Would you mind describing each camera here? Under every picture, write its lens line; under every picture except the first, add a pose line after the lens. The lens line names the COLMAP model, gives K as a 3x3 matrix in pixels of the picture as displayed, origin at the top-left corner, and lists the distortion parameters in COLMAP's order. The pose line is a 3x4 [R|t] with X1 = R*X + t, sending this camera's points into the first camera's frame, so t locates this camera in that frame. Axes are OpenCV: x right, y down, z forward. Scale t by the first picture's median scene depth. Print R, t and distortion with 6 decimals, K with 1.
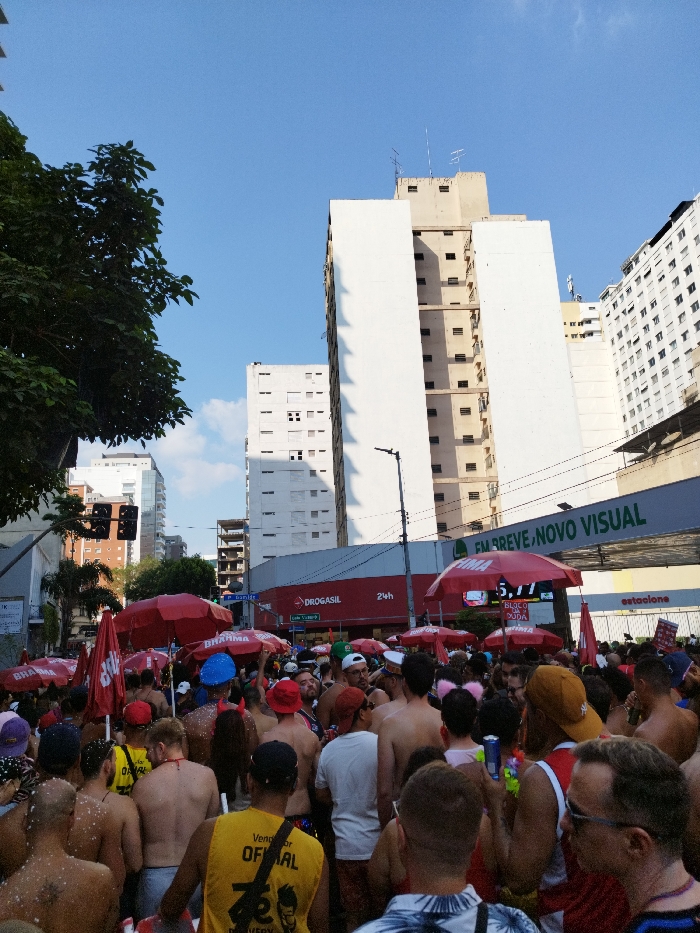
lens RADIAL K [[653.3, 0, 364.8], [0, 653.3, 466.7], [0, 0, 1]] dist [-0.005177, -0.000269]
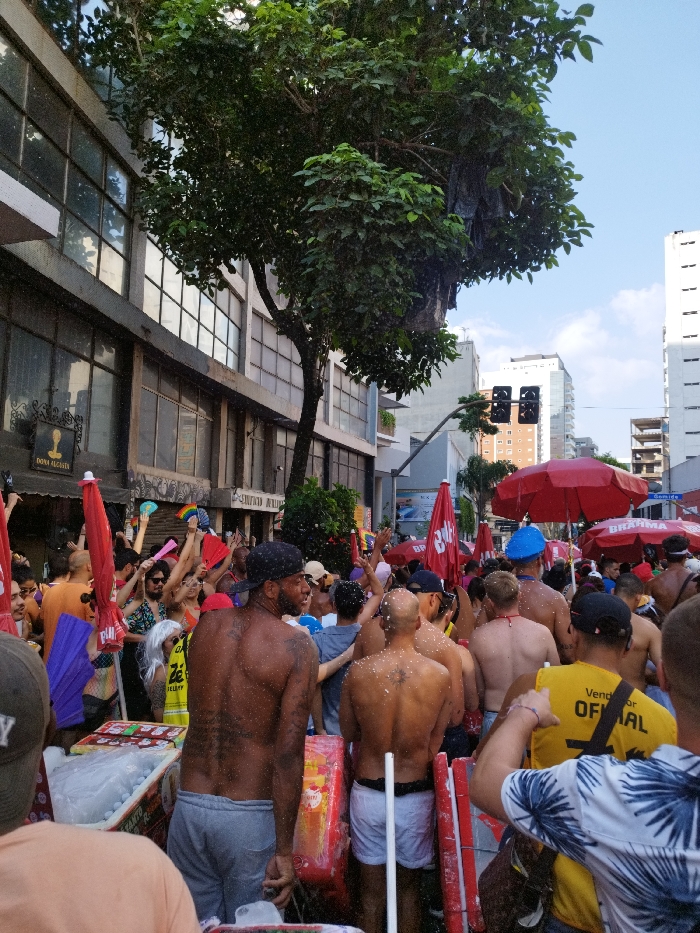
lens RADIAL K [[653.3, 0, 364.8], [0, 653.3, 466.7], [0, 0, 1]] dist [-0.005177, -0.000269]
pose [[0.820647, 0.016703, -0.571191, -0.010388], [0.064524, 0.990472, 0.121666, 0.020063], [0.567781, -0.136701, 0.811750, 0.046537]]
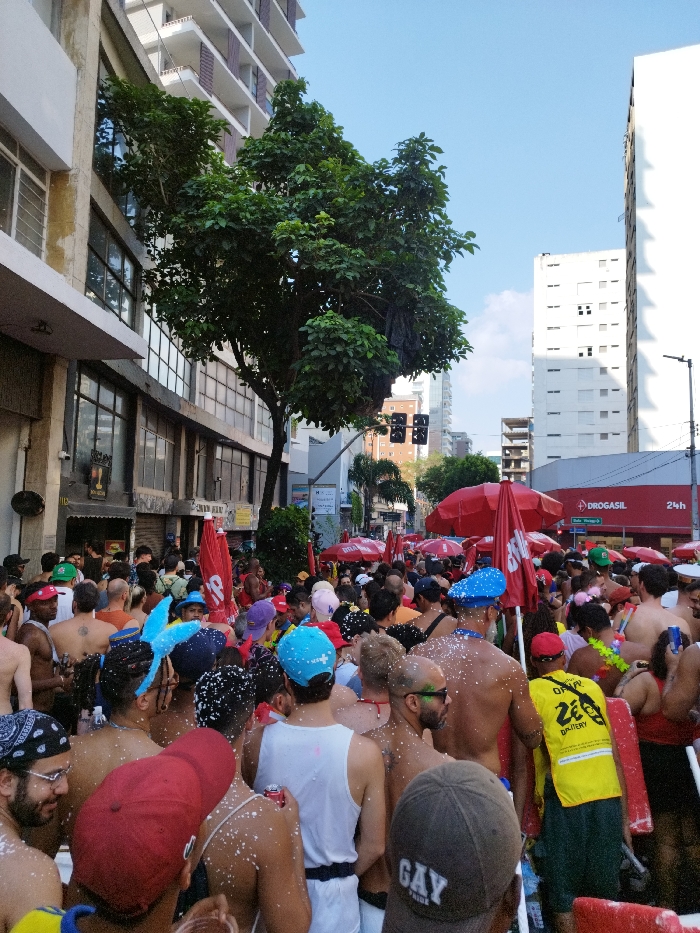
lens RADIAL K [[669.1, 0, 348.3], [0, 669.1, 452.1], [0, 0, 1]] dist [0.048214, 0.002774]
pose [[0.901347, 0.033247, -0.431820, 0.016036], [0.026711, 0.990884, 0.132045, -0.015452], [0.432273, -0.130553, 0.892242, -0.053718]]
